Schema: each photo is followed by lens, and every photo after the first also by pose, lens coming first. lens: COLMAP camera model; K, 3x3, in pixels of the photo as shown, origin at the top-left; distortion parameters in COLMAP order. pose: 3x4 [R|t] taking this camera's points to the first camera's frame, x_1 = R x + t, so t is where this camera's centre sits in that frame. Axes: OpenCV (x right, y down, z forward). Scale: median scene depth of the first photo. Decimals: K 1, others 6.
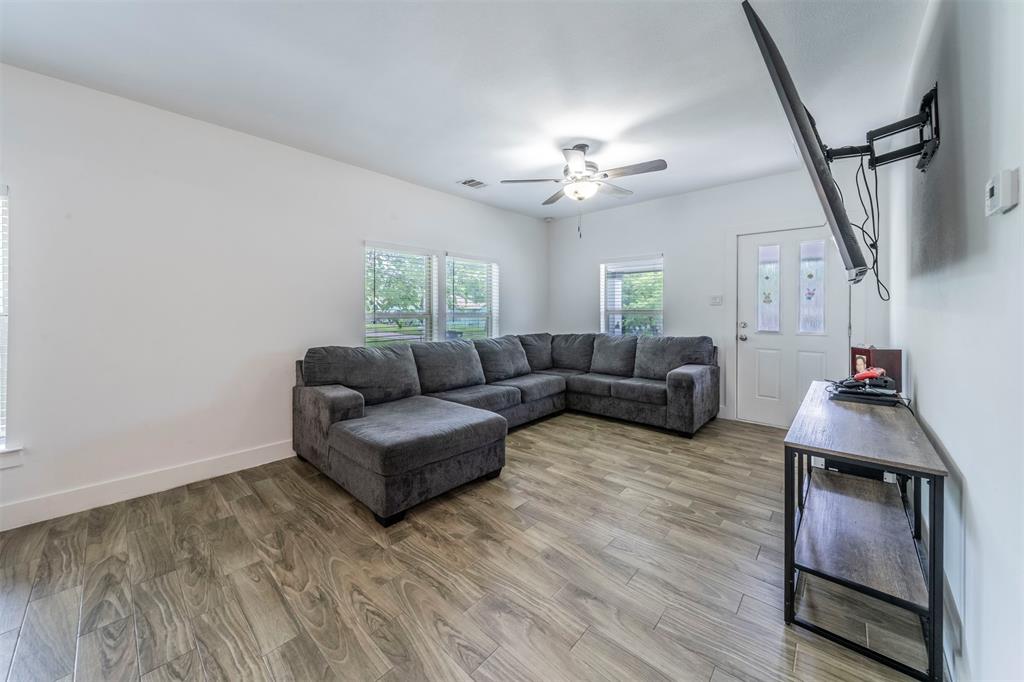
lens RADIAL K [[371.6, 0, 506.0], [0, 371.6, 310.4], [0, 0, 1]] dist [-0.002501, -0.000198]
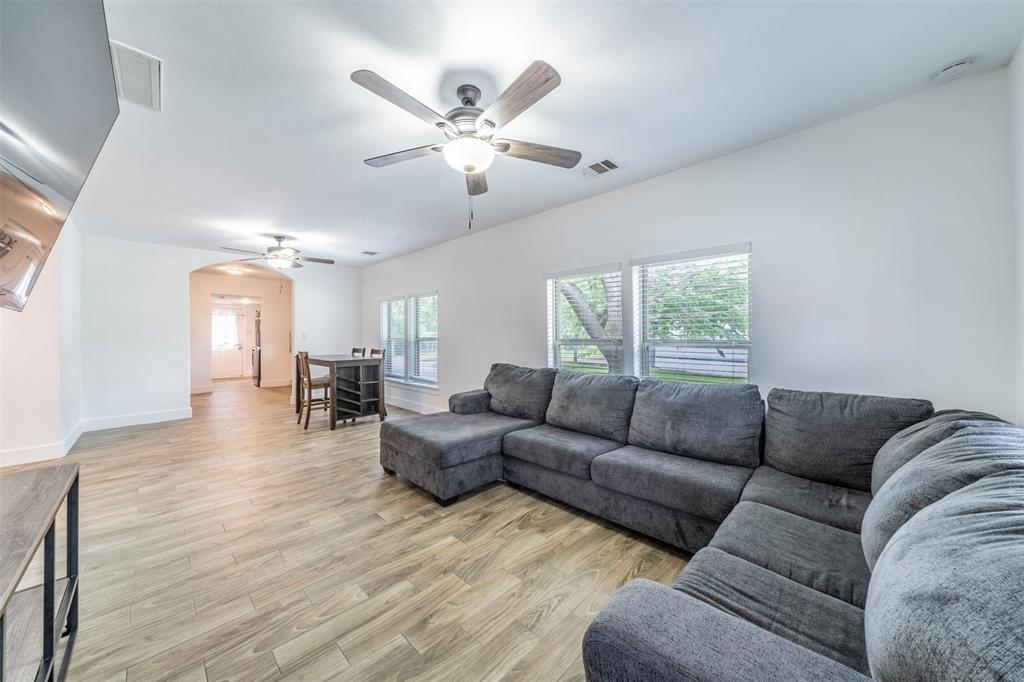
lens RADIAL K [[360.5, 0, 509.2], [0, 360.5, 331.3], [0, 0, 1]] dist [-0.000213, -0.000022]
pose [[-0.041282, -0.009136, -0.999106, 1.101070], [0.004566, 0.999946, -0.009333, -0.007578], [0.999137, -0.004947, -0.041238, 1.443072]]
